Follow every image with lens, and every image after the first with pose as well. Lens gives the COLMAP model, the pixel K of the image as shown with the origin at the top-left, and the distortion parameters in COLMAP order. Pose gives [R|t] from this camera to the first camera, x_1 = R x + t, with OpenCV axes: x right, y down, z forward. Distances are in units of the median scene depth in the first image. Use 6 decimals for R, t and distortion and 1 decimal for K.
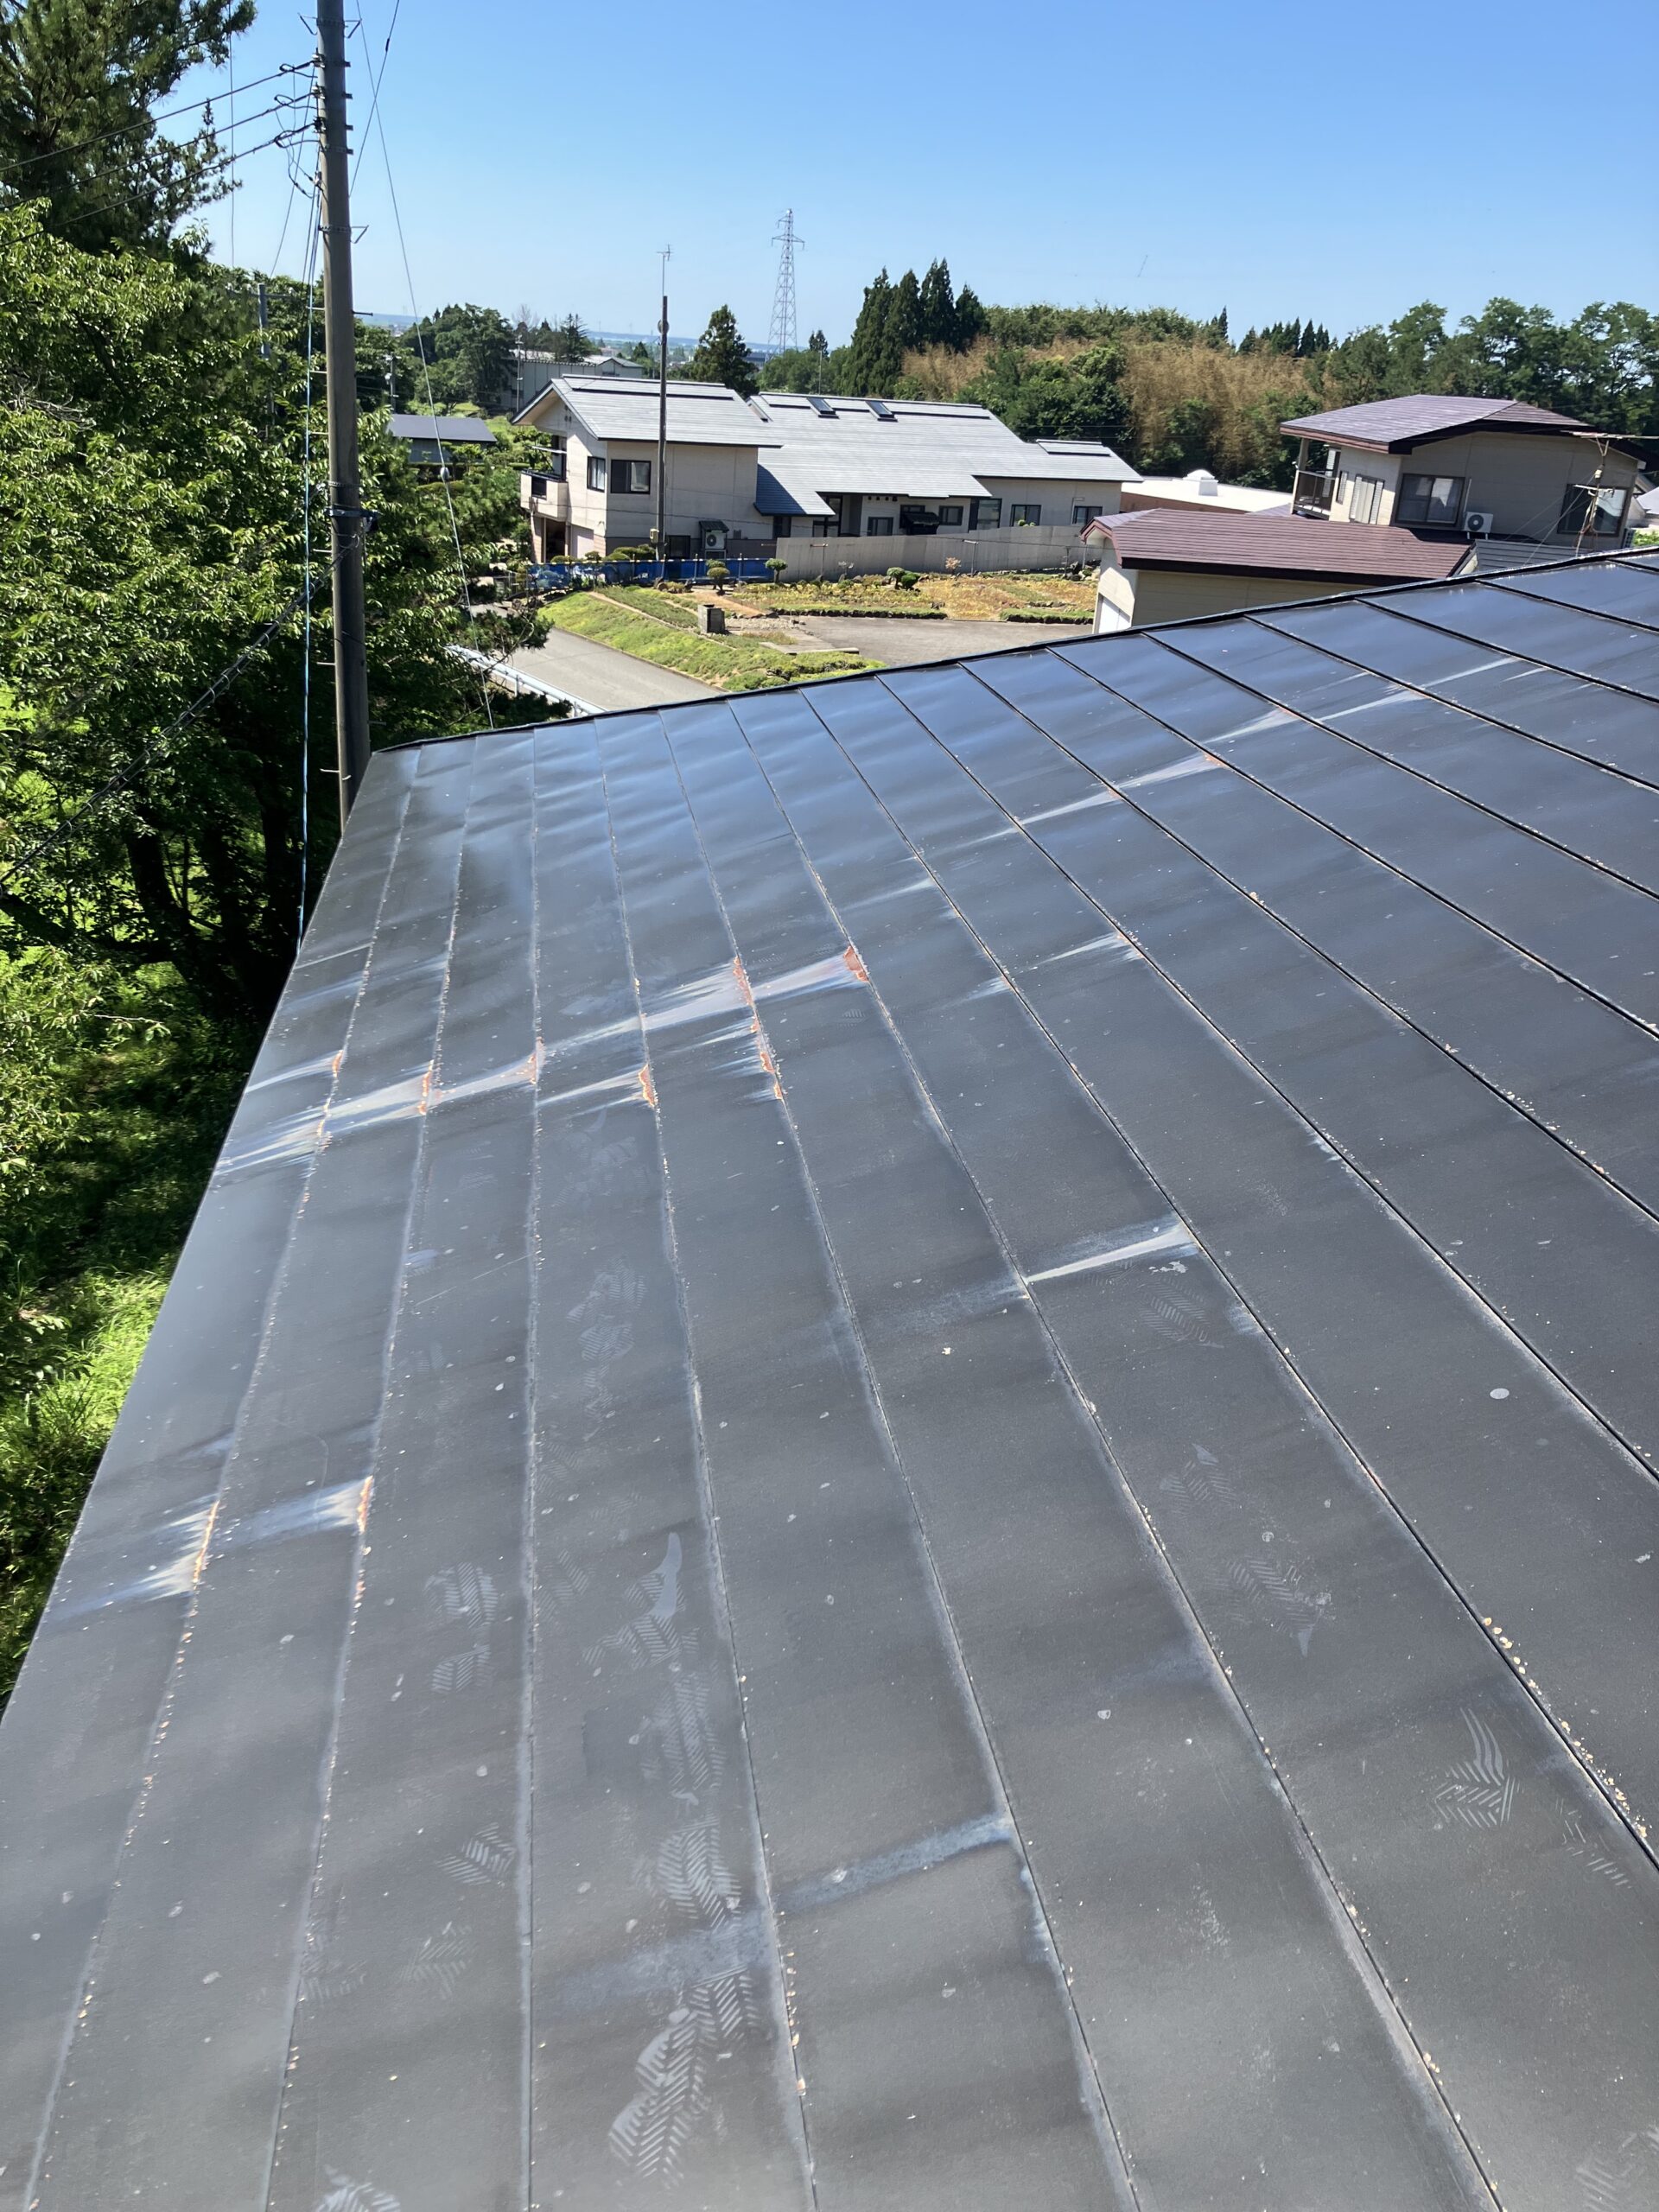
lens RADIAL K [[1847.8, 0, 829.5], [0, 1847.8, 1106.0], [0, 0, 1]] dist [-0.012494, 0.003514]
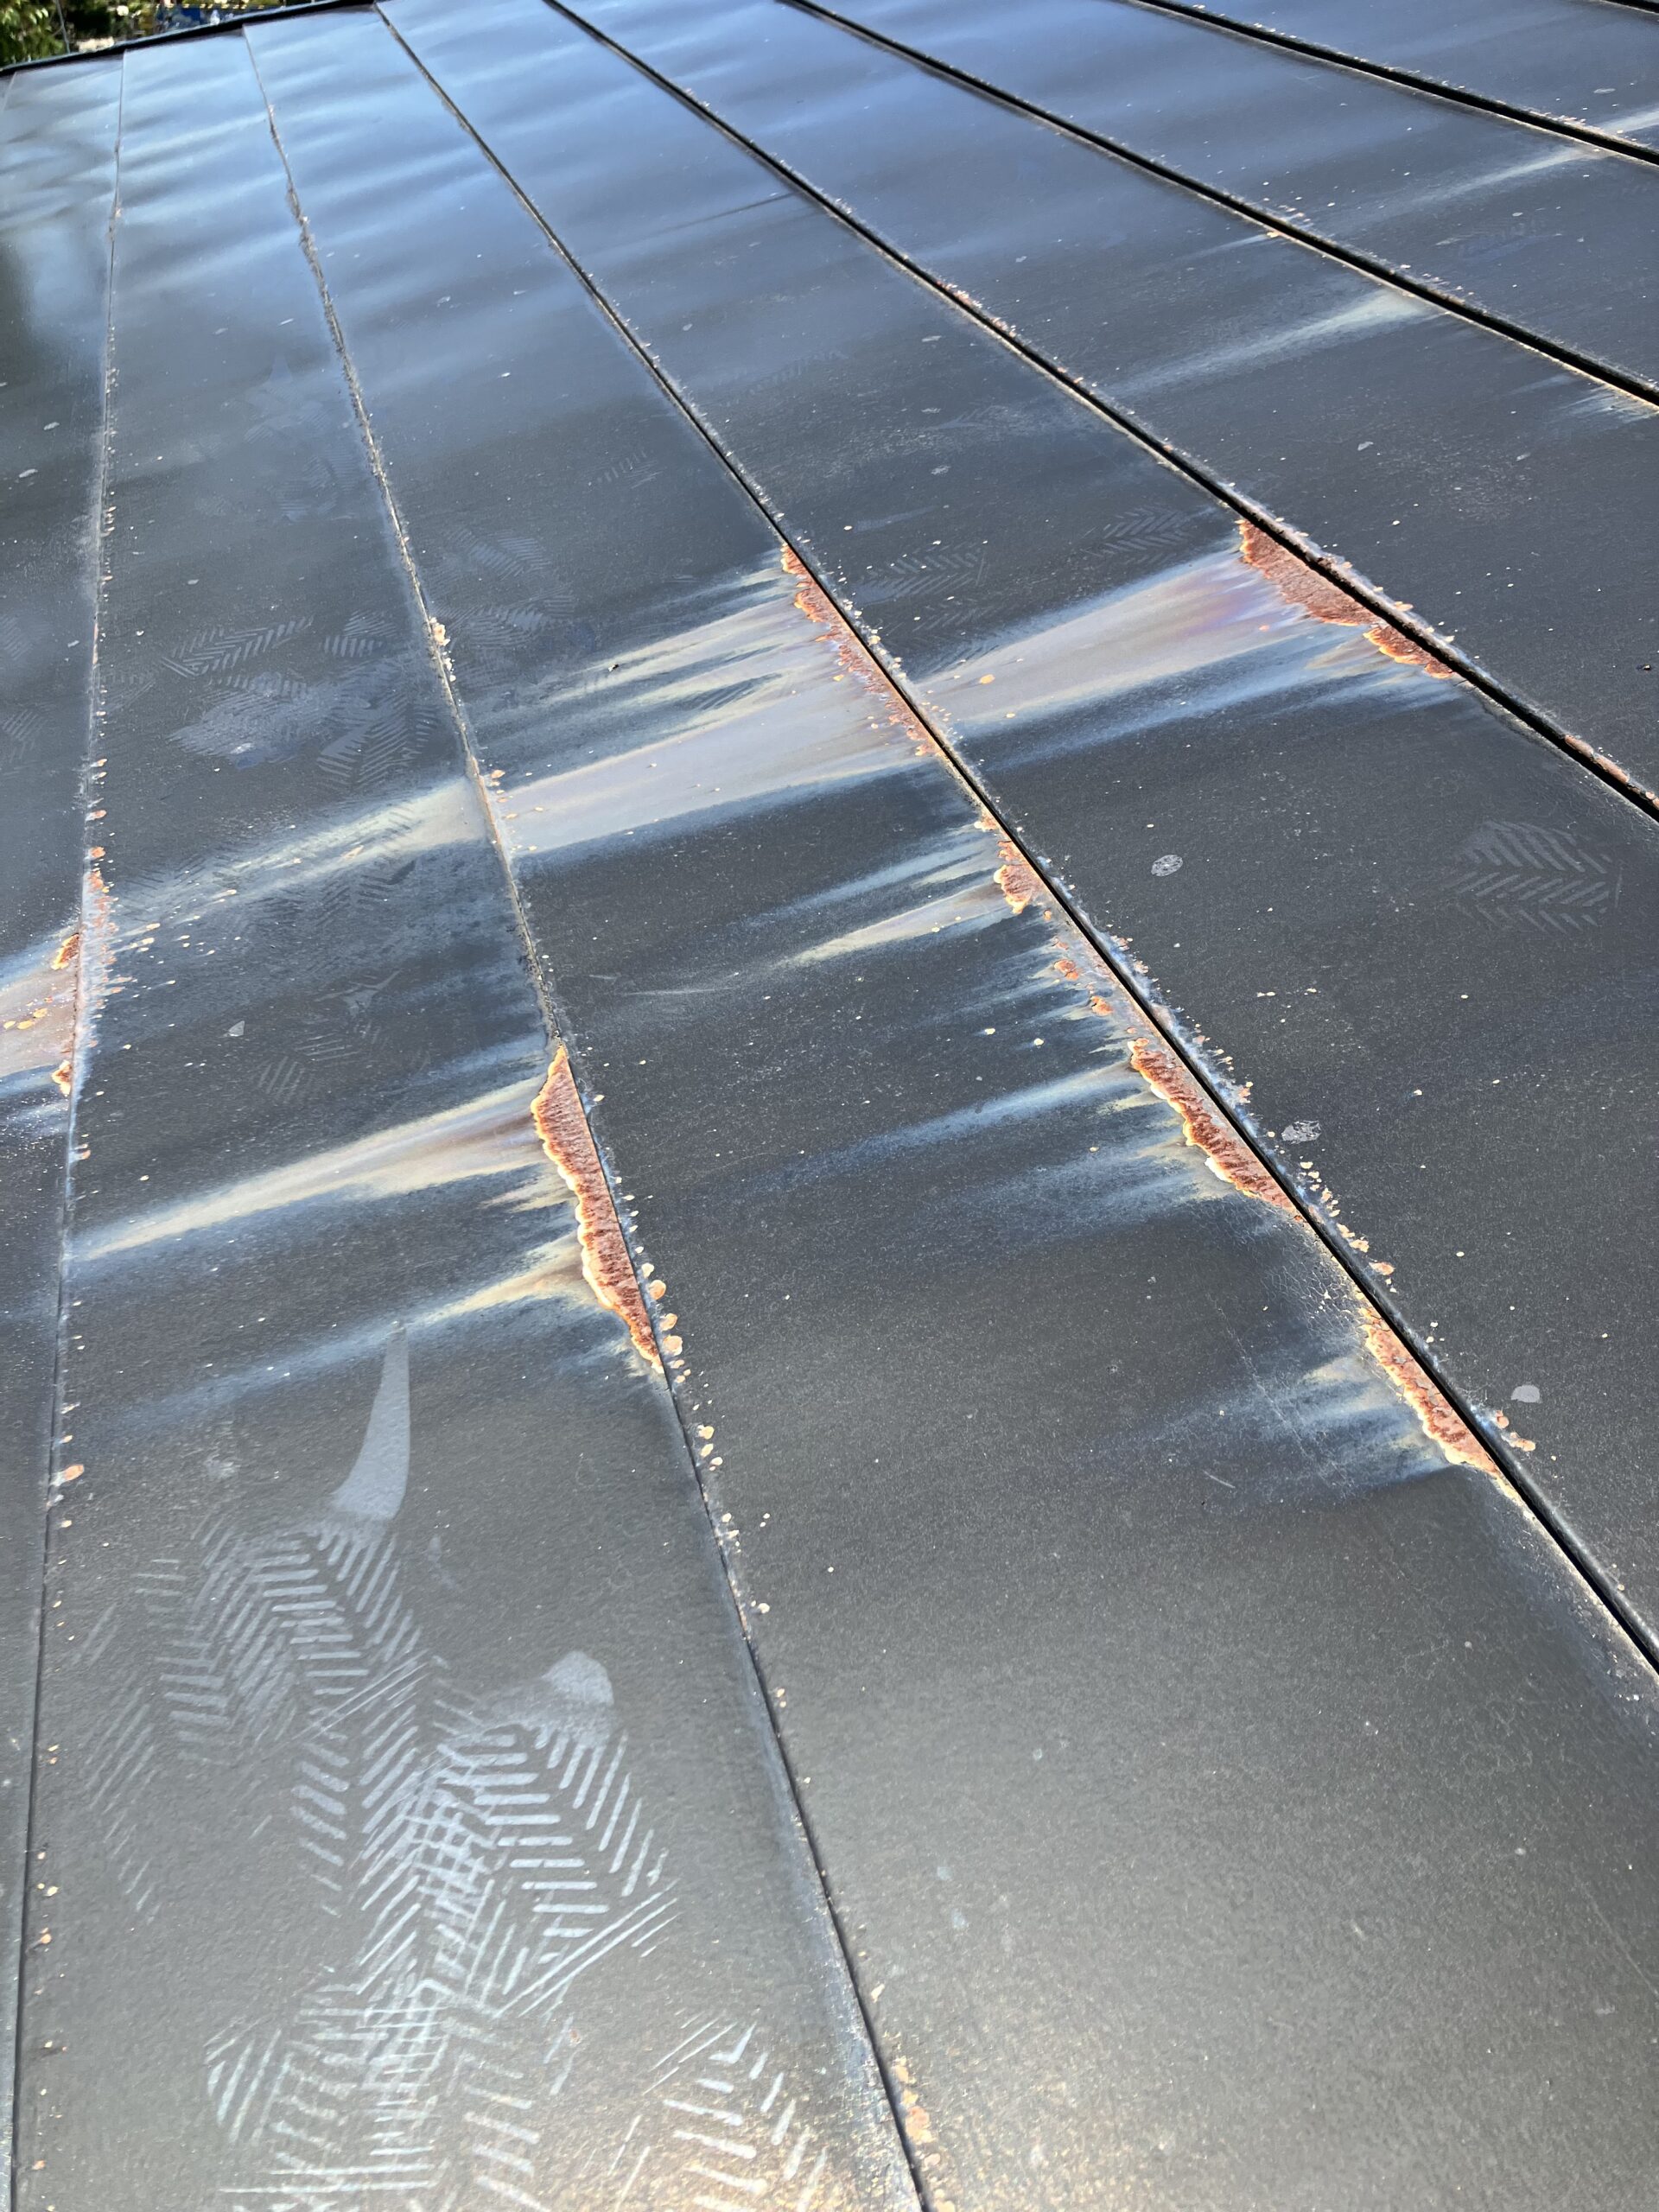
lens RADIAL K [[1847.8, 0, 829.5], [0, 1847.8, 1106.0], [0, 0, 1]] dist [-0.012494, 0.003514]
pose [[0.987771, -0.033147, 0.152346, -0.094320], [-0.002886, 0.973084, 0.230433, -0.064713], [-0.155884, -0.228054, 0.961089, 0.723797]]
